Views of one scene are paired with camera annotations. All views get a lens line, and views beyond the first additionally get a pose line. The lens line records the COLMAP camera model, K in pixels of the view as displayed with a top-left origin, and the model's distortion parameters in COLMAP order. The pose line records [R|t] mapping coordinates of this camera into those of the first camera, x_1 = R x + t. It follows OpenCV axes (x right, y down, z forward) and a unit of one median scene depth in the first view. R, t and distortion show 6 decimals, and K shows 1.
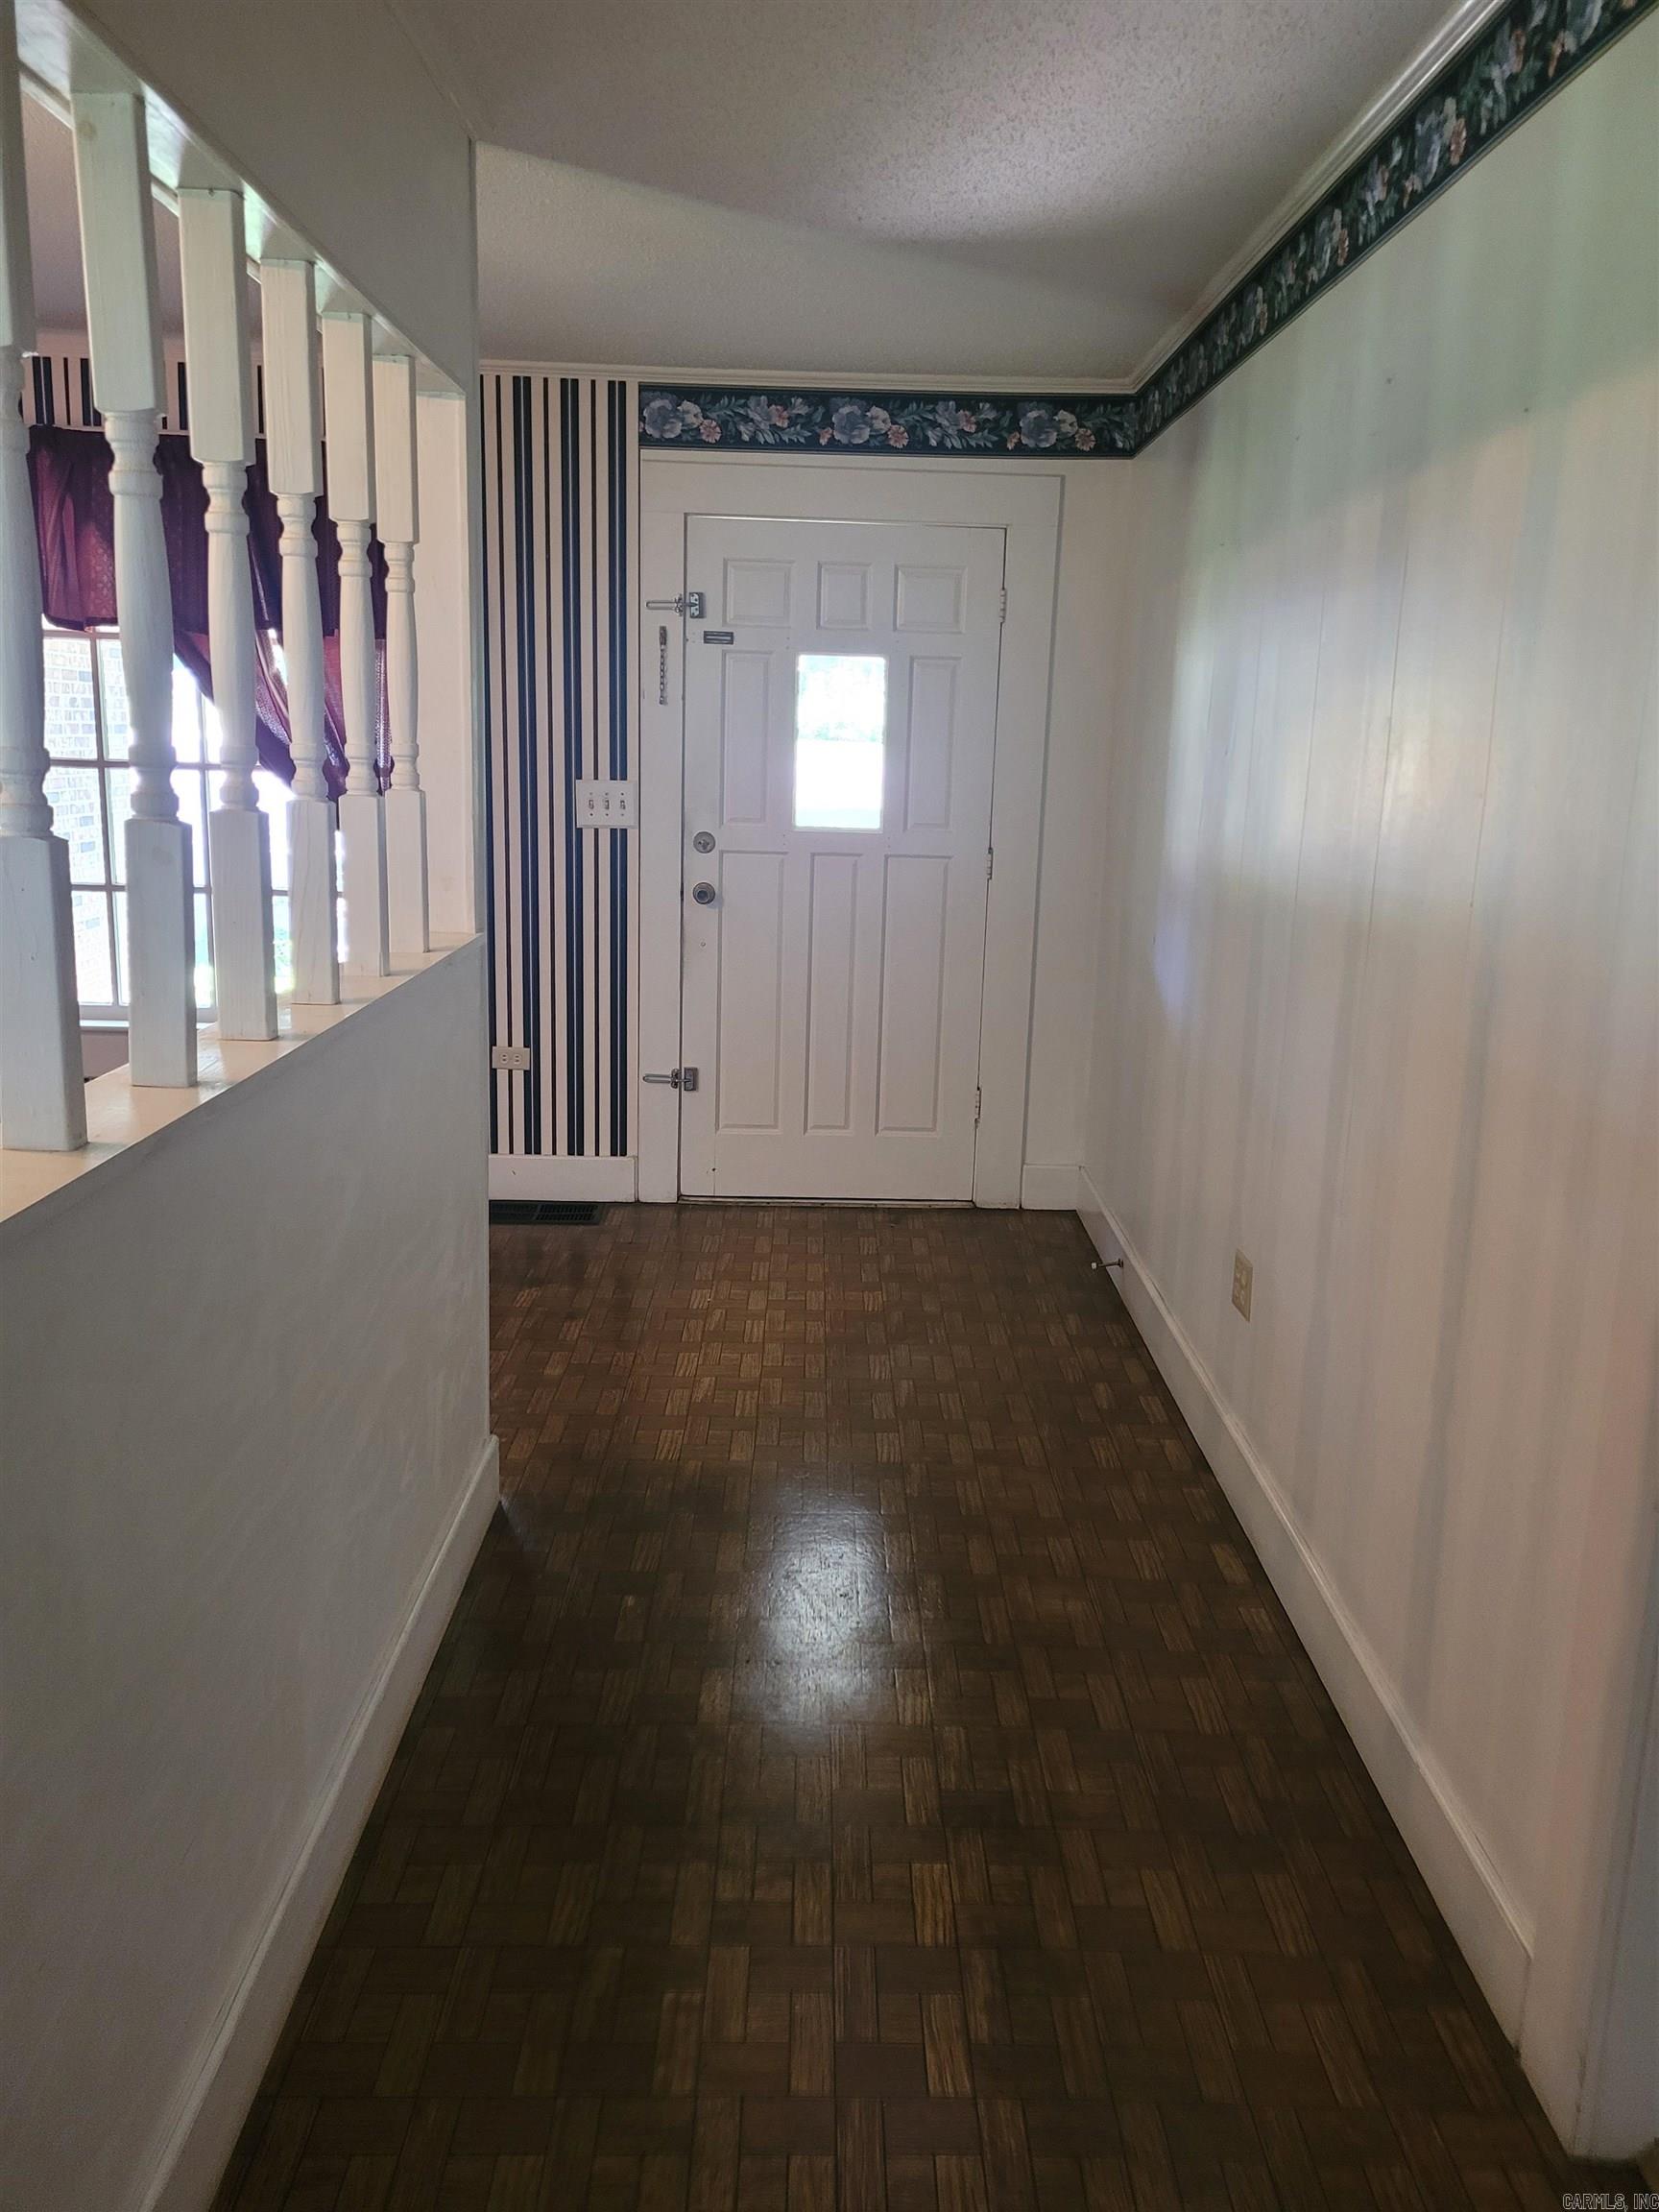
lens RADIAL K [[1706.9, 0, 825.0], [0, 1706.9, 1115.1], [0, 0, 1]] dist [0.058332, -0.037323]
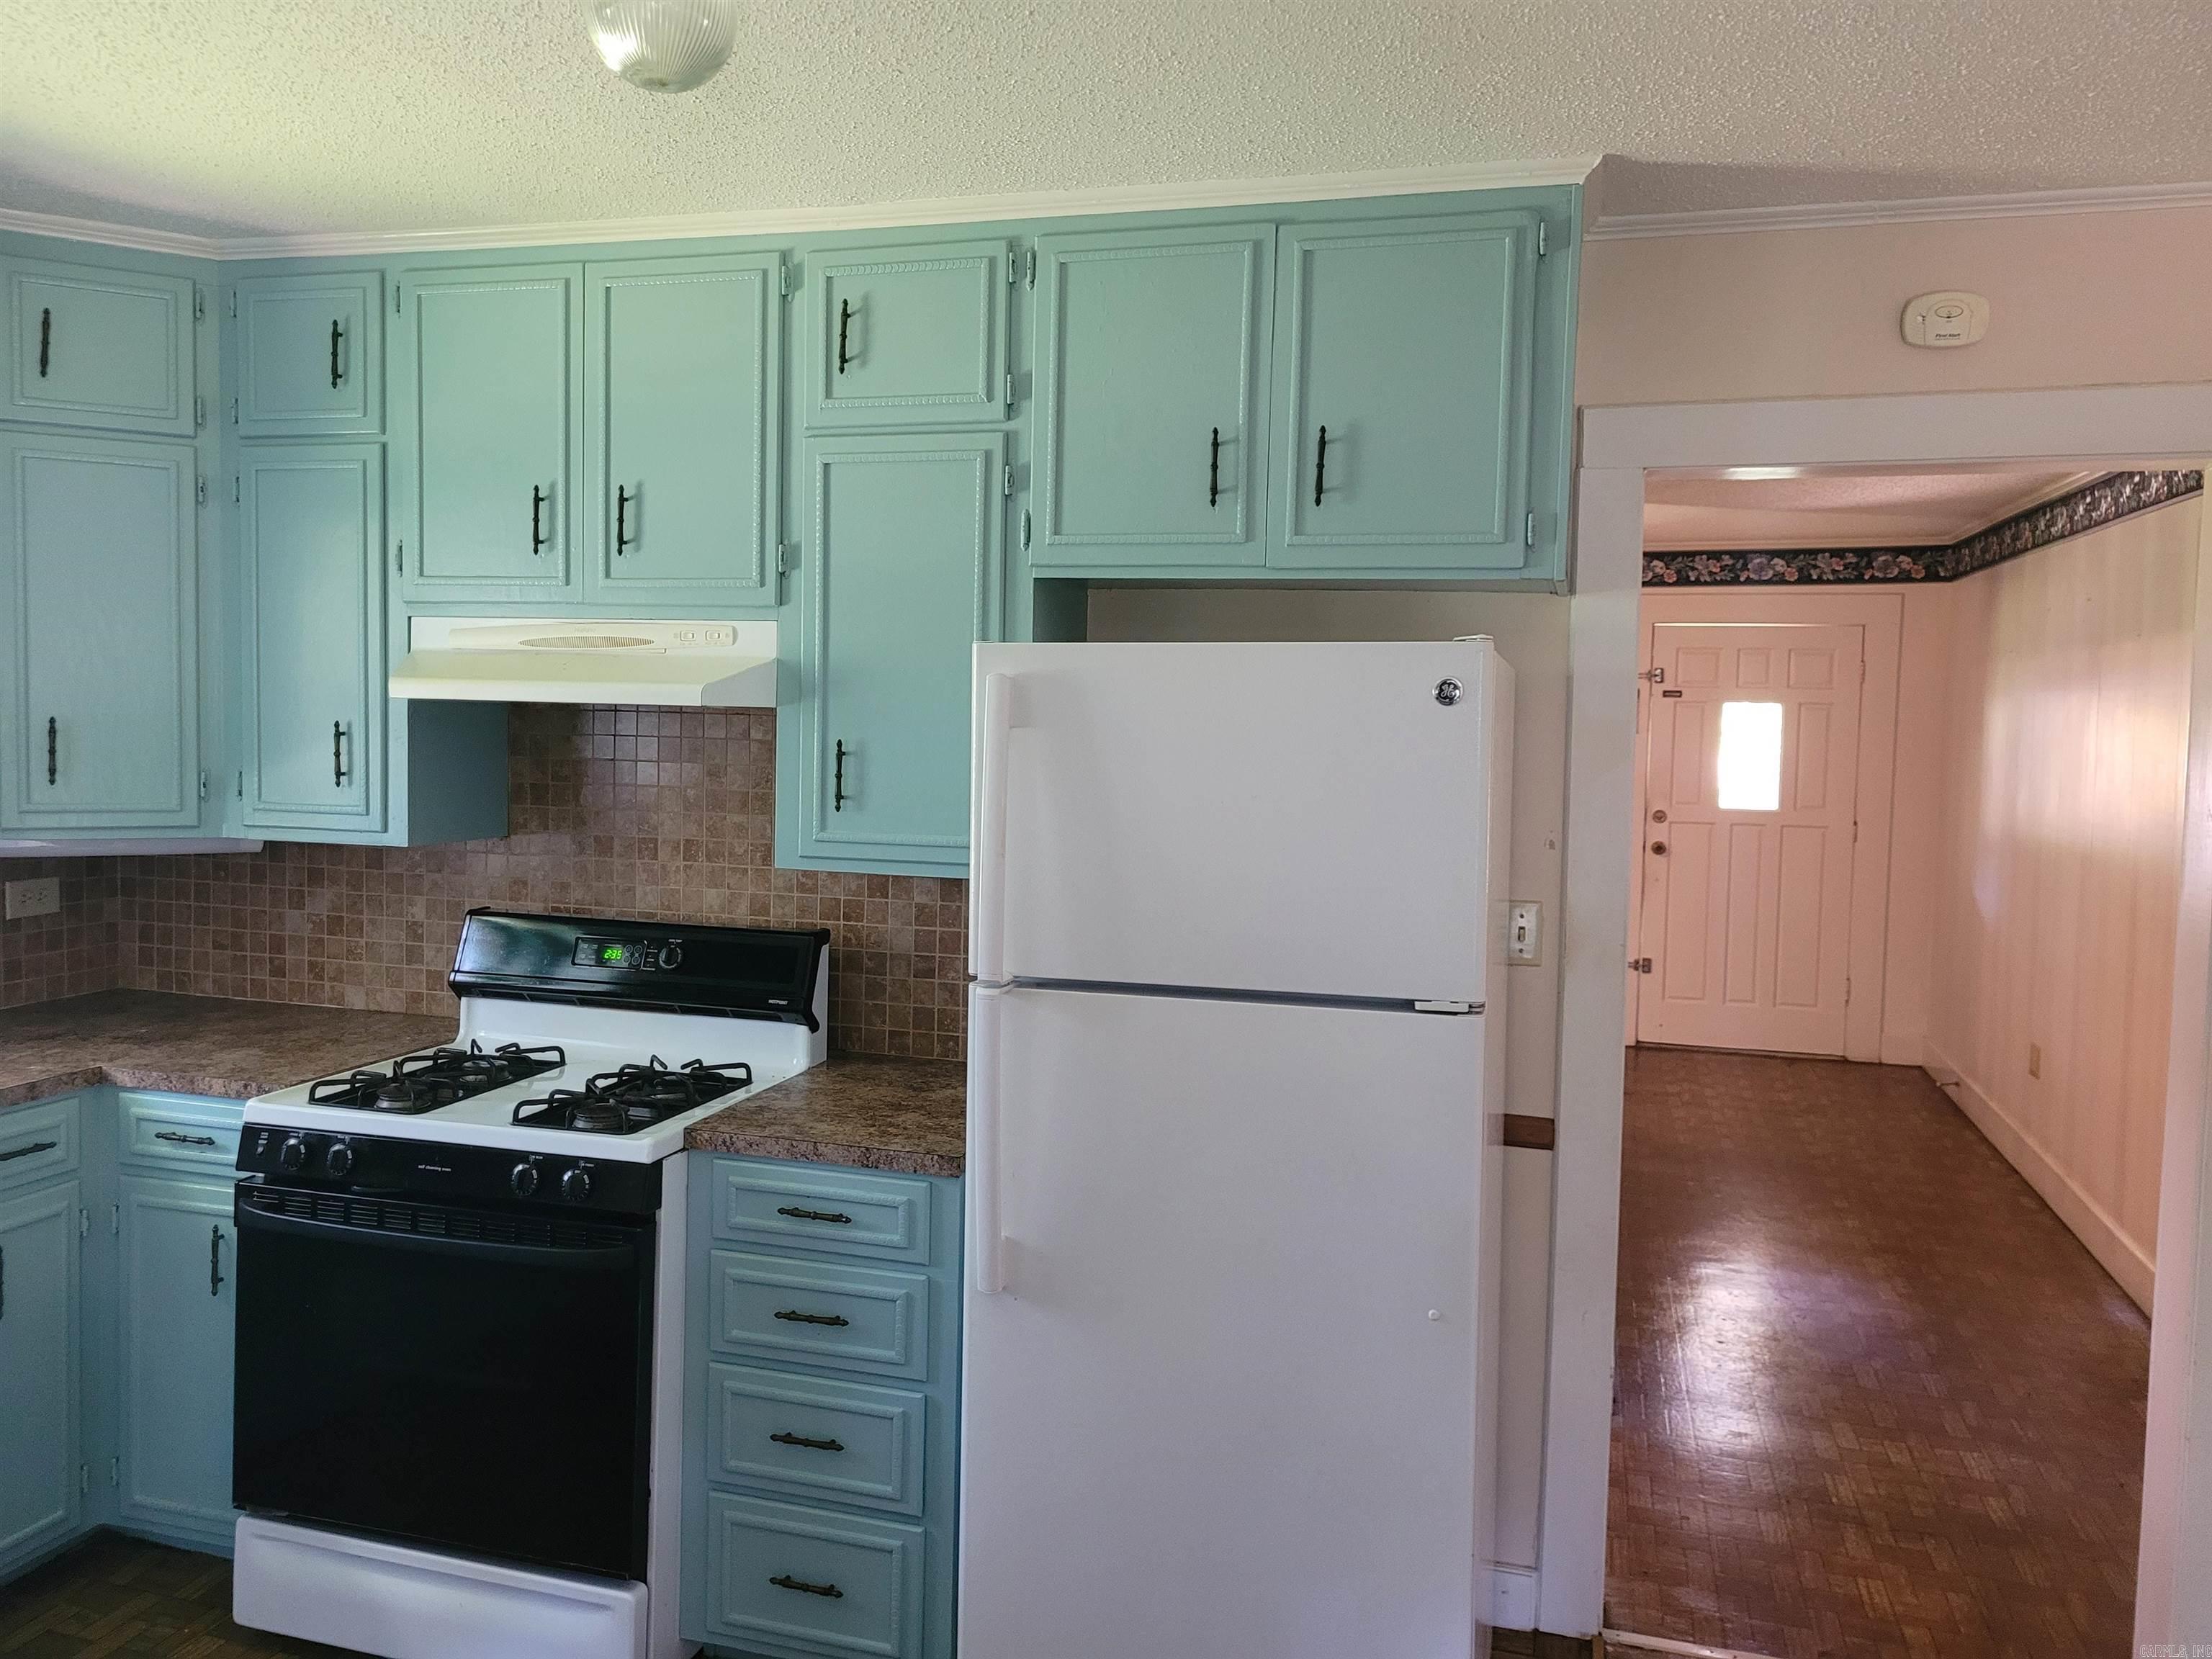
lens RADIAL K [[1706.9, 0, 1090.9], [0, 1706.9, 811.1], [0, 0, 1]] dist [0.058332, -0.037323]
pose [[0.958429, 0.008730, -0.285199, -0.127060], [-0.056627, 0.985470, -0.160131, 0.128897], [0.279657, 0.169624, 0.944997, -0.700816]]
